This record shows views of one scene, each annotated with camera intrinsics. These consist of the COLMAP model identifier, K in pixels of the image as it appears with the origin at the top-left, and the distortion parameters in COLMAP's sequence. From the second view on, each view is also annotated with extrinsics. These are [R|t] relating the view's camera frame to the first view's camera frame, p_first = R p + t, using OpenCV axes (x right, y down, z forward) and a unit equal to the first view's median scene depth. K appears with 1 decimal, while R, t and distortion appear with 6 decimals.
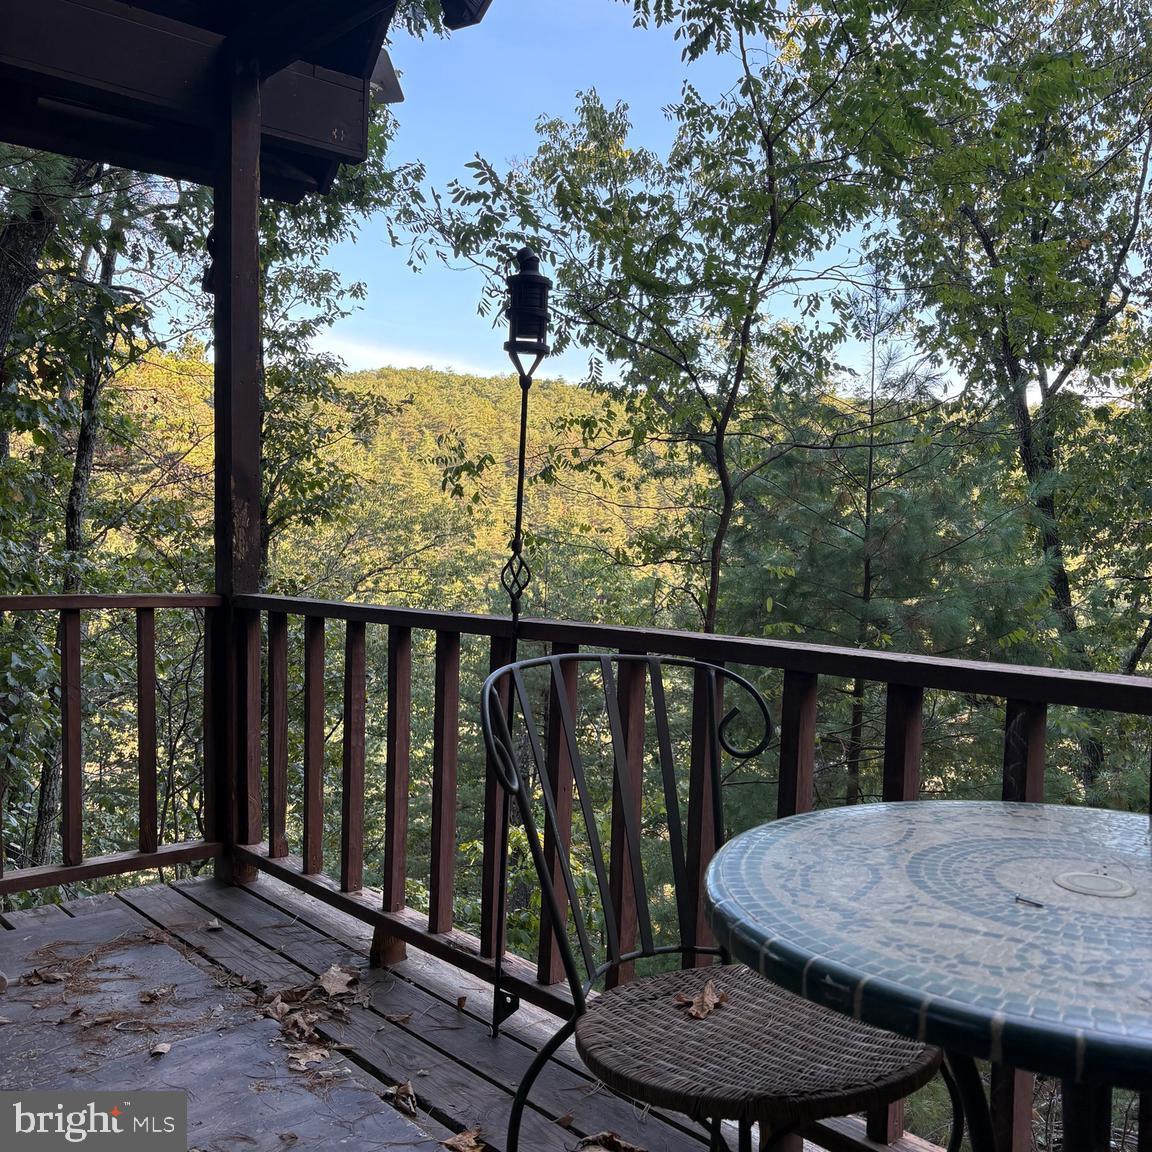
lens RADIAL K [[1166.8, 0, 570.8], [0, 1166.8, 584.3], [0, 0, 1]] dist [0.021337, 0.000000]
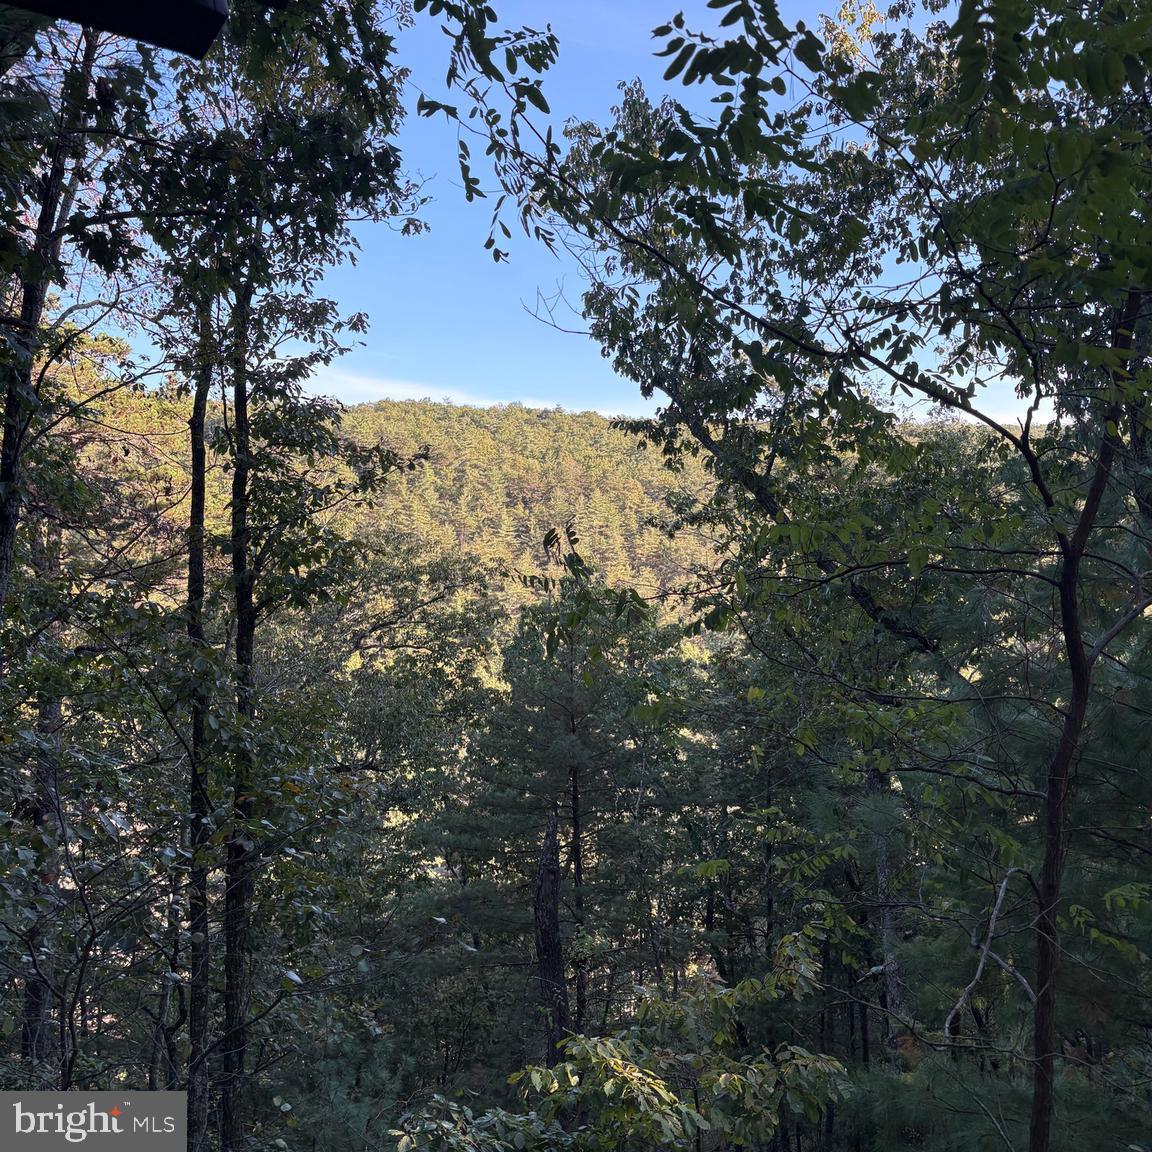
lens RADIAL K [[1166.8, 0, 581.3], [0, 1166.8, 569.2], [0, 0, 1]] dist [0.021337, 0.000000]
pose [[0.999785, -0.018743, 0.008842, -0.033700], [0.019054, 0.999150, -0.036562, -0.040656], [-0.008149, 0.036723, 0.999292, 0.167940]]
